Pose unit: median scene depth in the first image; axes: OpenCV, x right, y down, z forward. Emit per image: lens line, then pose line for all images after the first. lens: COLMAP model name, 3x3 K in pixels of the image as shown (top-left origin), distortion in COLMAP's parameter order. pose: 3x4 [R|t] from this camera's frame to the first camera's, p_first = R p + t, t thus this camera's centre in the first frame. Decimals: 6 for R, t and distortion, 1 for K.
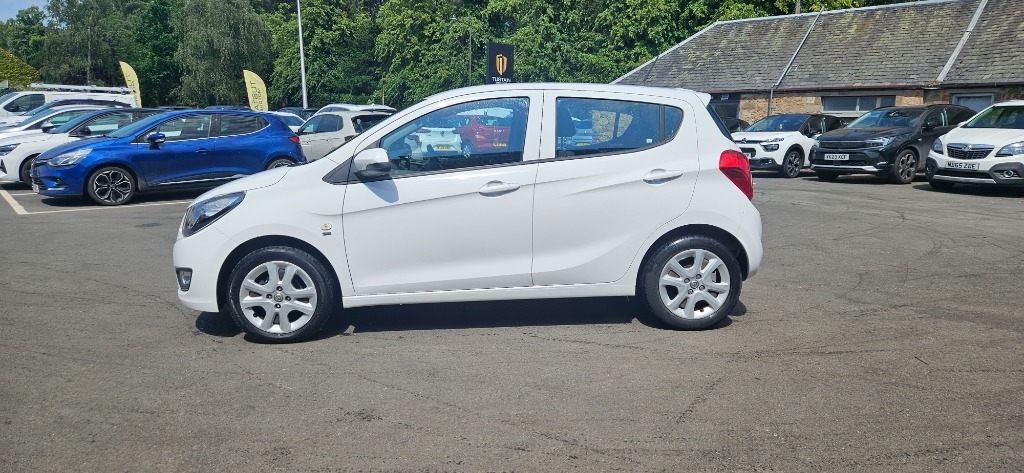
lens RADIAL K [[687.1, 0, 521.6], [0, 687.1, 248.1], [0, 0, 1]] dist [0.059361, -0.039234]
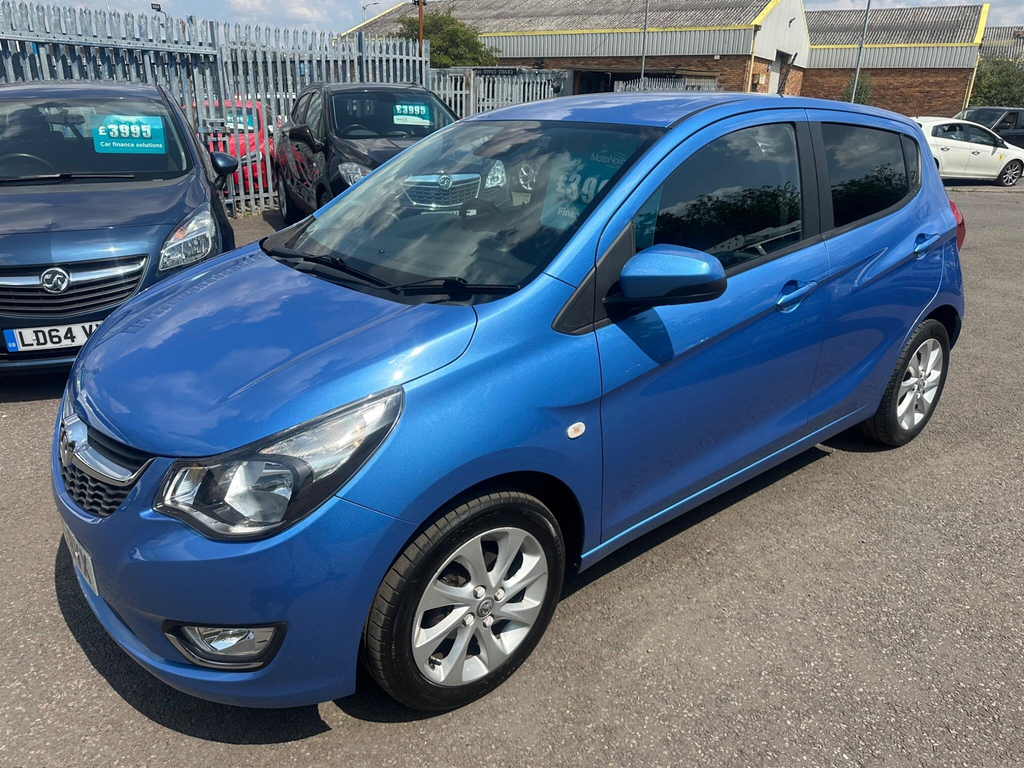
lens RADIAL K [[729.3, 0, 515.3], [0, 729.3, 382.0], [0, 0, 1]] dist [0.018083, -0.023457]
pose [[0.816252, -0.188275, 0.546156, -0.145582], [0.083131, 0.973843, 0.211468, -0.042142], [-0.571684, -0.127208, 0.810553, 0.165108]]
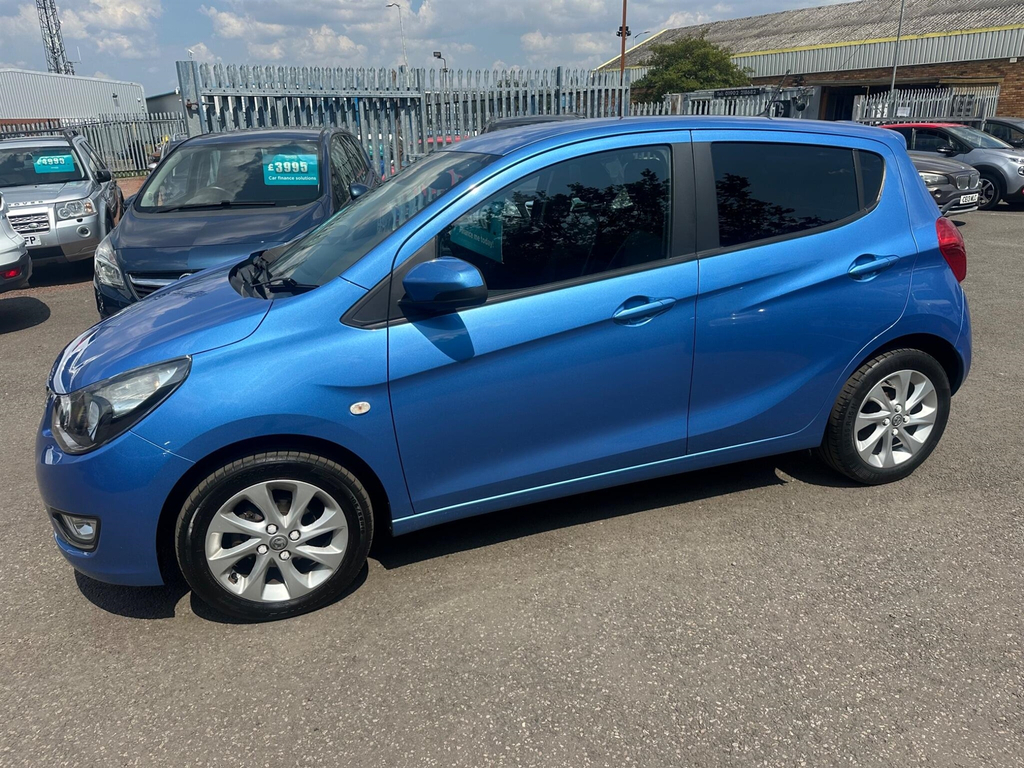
lens RADIAL K [[729.3, 0, 512.9], [0, 729.3, 389.2], [0, 0, 1]] dist [0.018083, -0.023457]
pose [[0.966571, -0.105519, 0.233682, -0.076574], [0.068136, 0.984329, 0.162648, -0.033274], [-0.247182, -0.141289, 0.958613, 0.109430]]
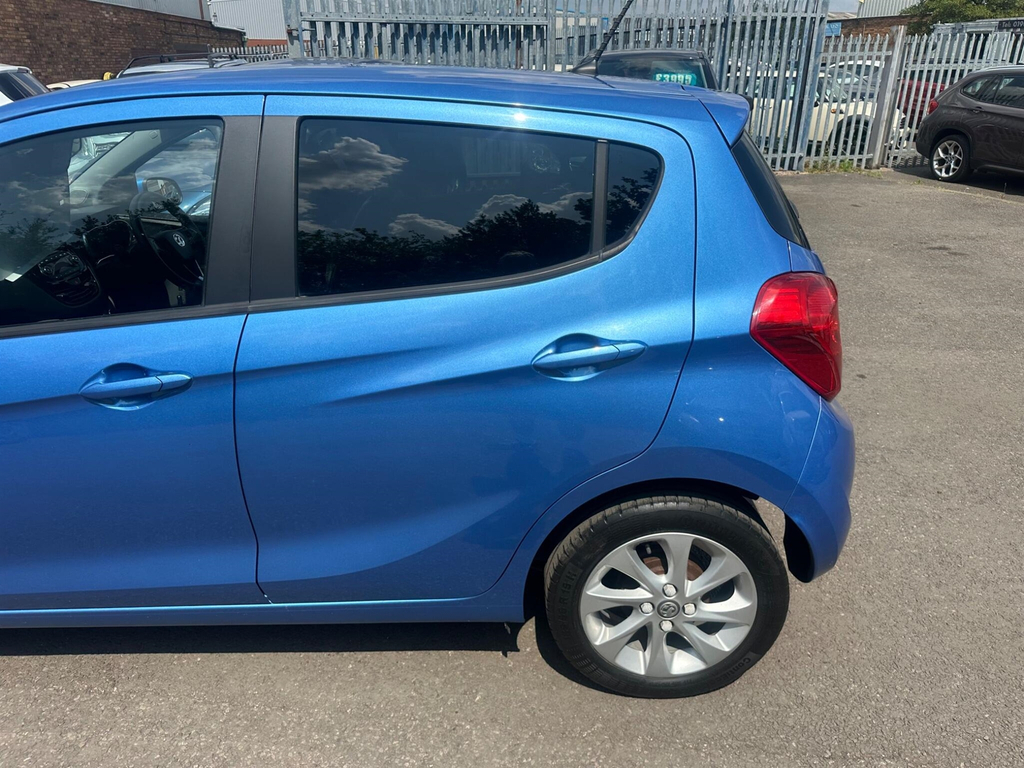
lens RADIAL K [[729.3, 0, 522.0], [0, 729.3, 383.6], [0, 0, 1]] dist [0.018083, -0.023457]
pose [[0.997327, 0.031438, -0.065959, 0.051145], [-0.015380, 0.972802, 0.231125, -0.047002], [0.071431, -0.229493, 0.970686, 0.165342]]
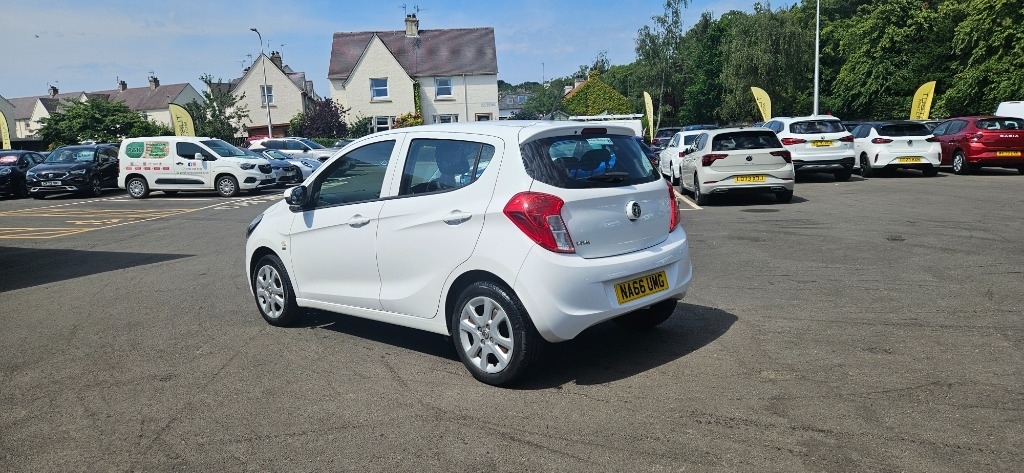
lens RADIAL K [[687.1, 0, 510.5], [0, 687.1, 243.6], [0, 0, 1]] dist [0.059361, -0.039234]
pose [[0.679537, 0.074280, -0.729872, 0.254447], [-0.088932, 0.995865, 0.018552, -0.024249], [0.728232, 0.052302, 0.683333, 0.104058]]
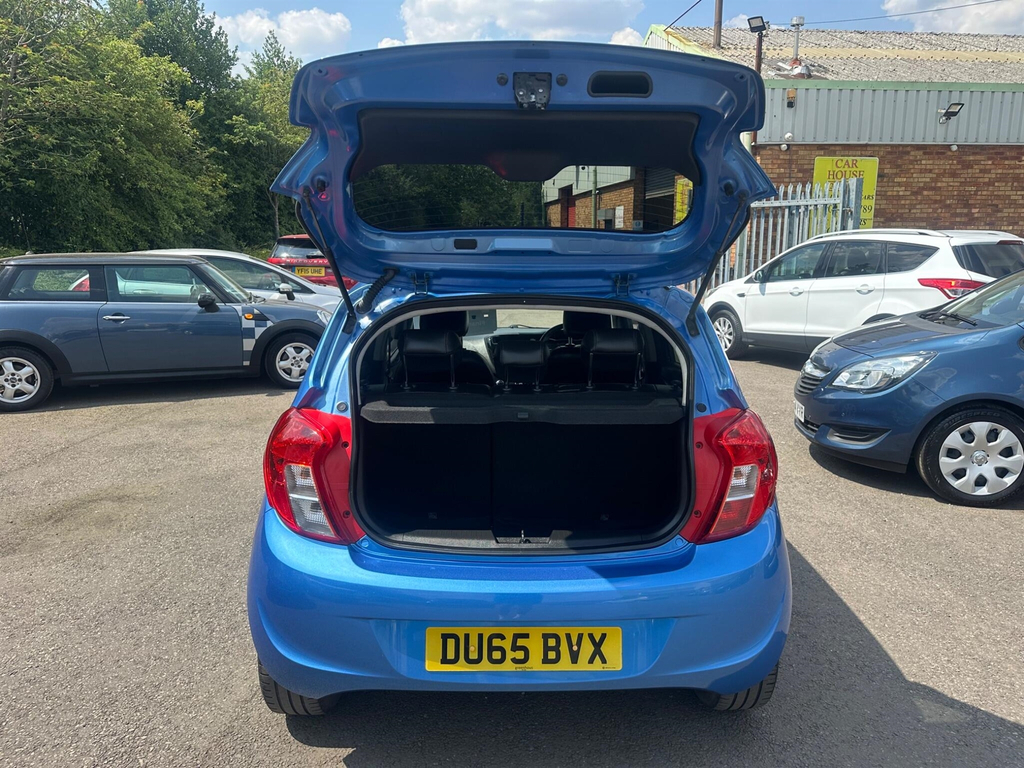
lens RADIAL K [[729.3, 0, 514.1], [0, 729.3, 373.7], [0, 0, 1]] dist [0.018083, -0.023457]
pose [[-0.054443, 0.191870, -0.979909, 0.214527], [-0.170455, 0.965174, 0.198455, -0.080059], [0.983860, 0.177835, -0.019842, 0.315594]]
